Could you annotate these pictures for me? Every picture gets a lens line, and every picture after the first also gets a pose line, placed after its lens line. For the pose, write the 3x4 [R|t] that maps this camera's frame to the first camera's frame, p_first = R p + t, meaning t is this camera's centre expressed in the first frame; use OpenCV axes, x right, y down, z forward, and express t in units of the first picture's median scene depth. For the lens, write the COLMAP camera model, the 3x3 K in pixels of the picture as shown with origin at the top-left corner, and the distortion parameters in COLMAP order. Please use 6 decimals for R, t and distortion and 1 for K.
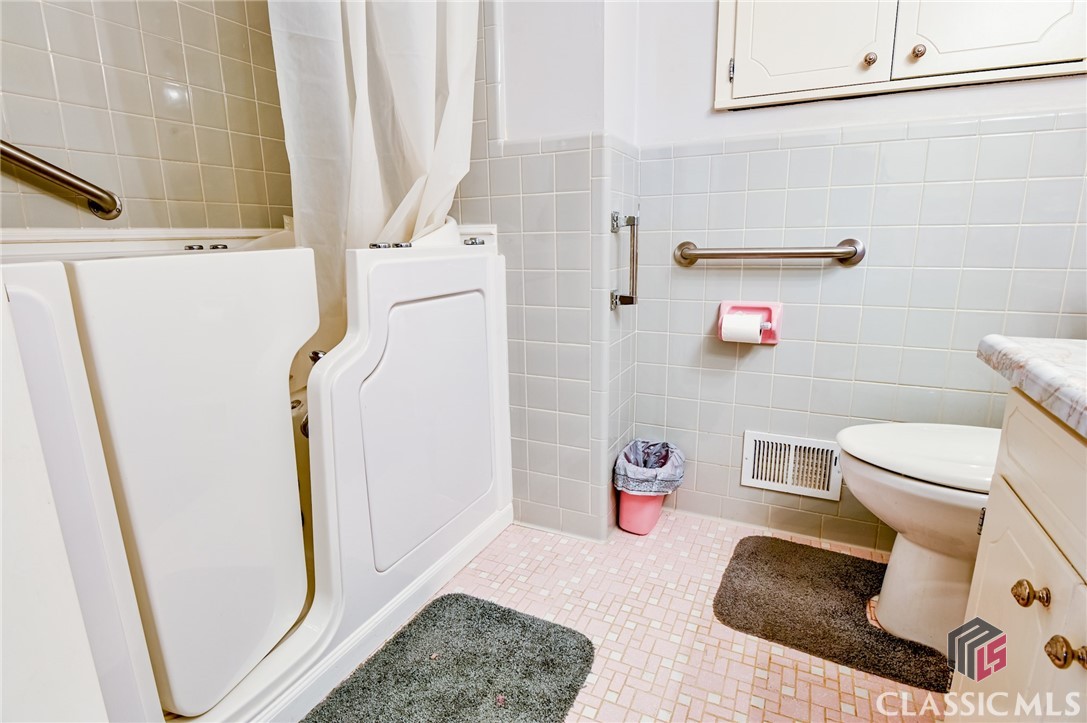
lens RADIAL K [[532.9, 0, 544.8], [0, 532.9, 361.6], [0, 0, 1]] dist [-0.019683, -0.000165]
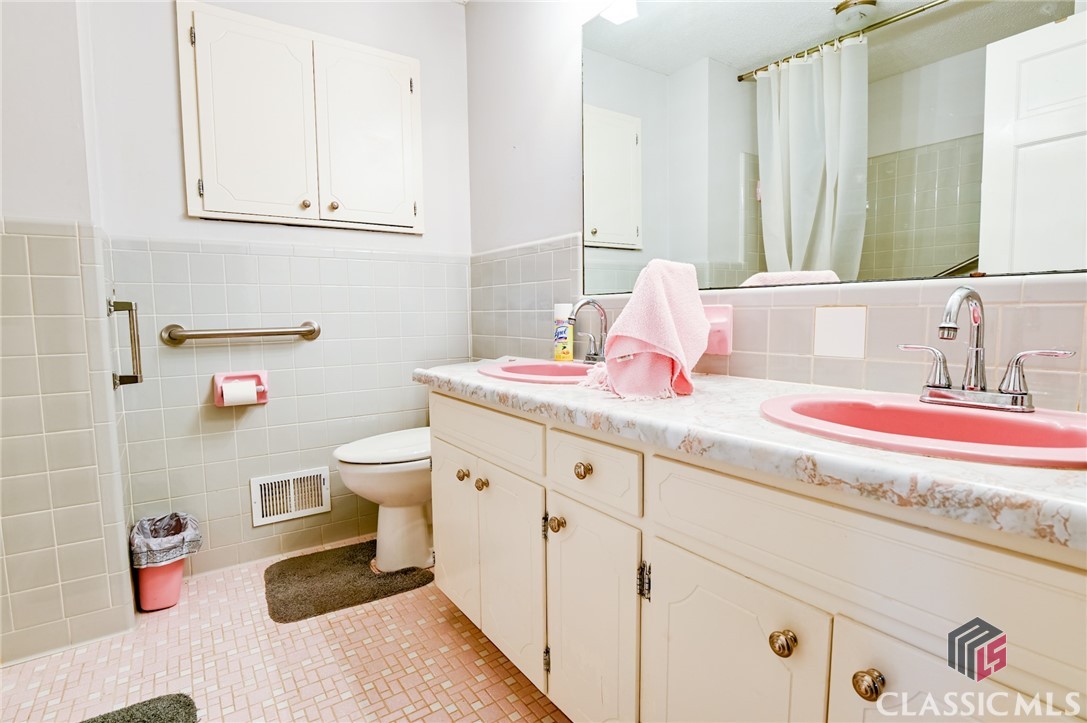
lens RADIAL K [[532.9, 0, 542.8], [0, 532.9, 361.1], [0, 0, 1]] dist [-0.019683, -0.000165]
pose [[0.488981, -0.067027, 0.869716, -0.341188], [0.195293, 0.980146, -0.034263, 0.042751], [-0.850152, 0.186604, 0.492362, -0.204511]]
